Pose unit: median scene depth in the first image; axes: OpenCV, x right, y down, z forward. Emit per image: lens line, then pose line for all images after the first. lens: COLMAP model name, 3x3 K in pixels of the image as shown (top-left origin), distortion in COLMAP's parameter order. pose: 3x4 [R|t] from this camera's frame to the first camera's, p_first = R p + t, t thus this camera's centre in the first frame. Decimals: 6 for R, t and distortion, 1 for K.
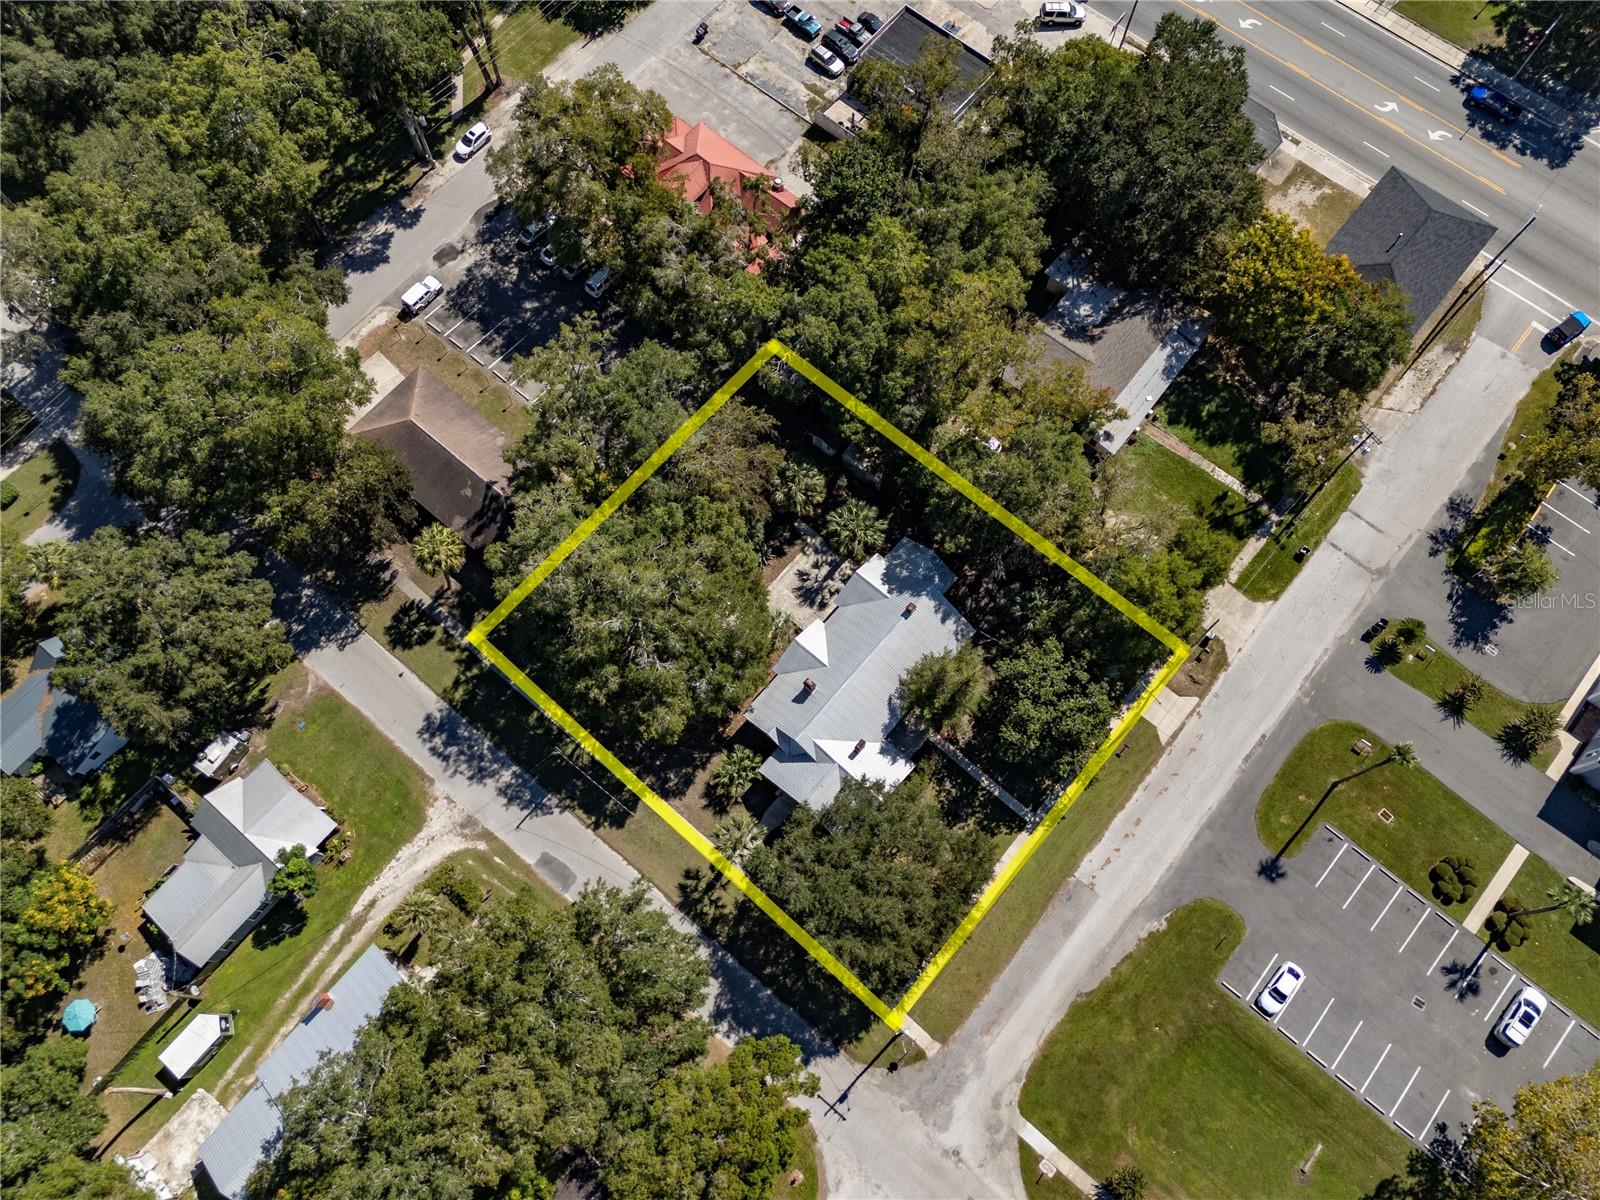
lens RADIAL K [[1168.2, 0, 791.1], [0, 1168.2, 610.8], [0, 0, 1]] dist [0.068863, -0.062815]
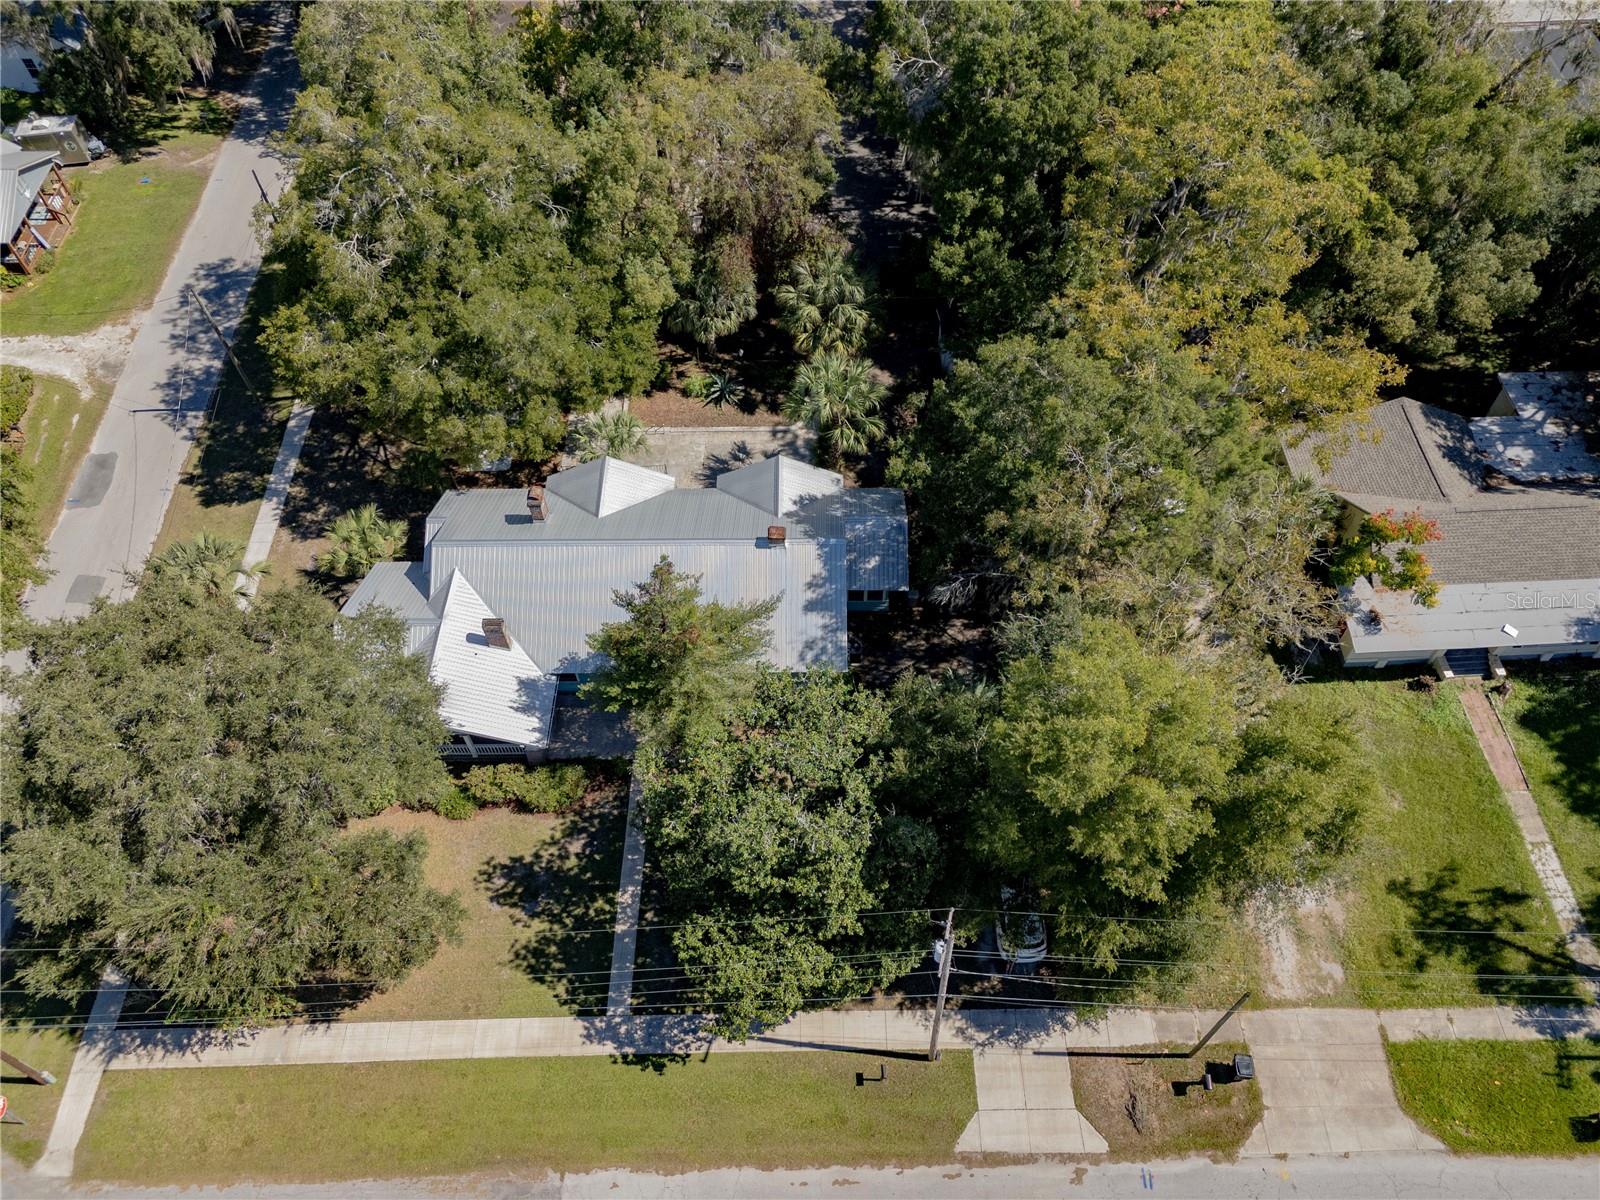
lens RADIAL K [[1168.2, 0, 791.1], [0, 1168.2, 610.8], [0, 0, 1]] dist [0.068863, -0.062815]
pose [[0.653428, 0.614994, -0.441378, 0.346493], [-0.709696, 0.700554, -0.074535, 0.053233], [0.263371, 0.361947, 0.894220, 0.546349]]
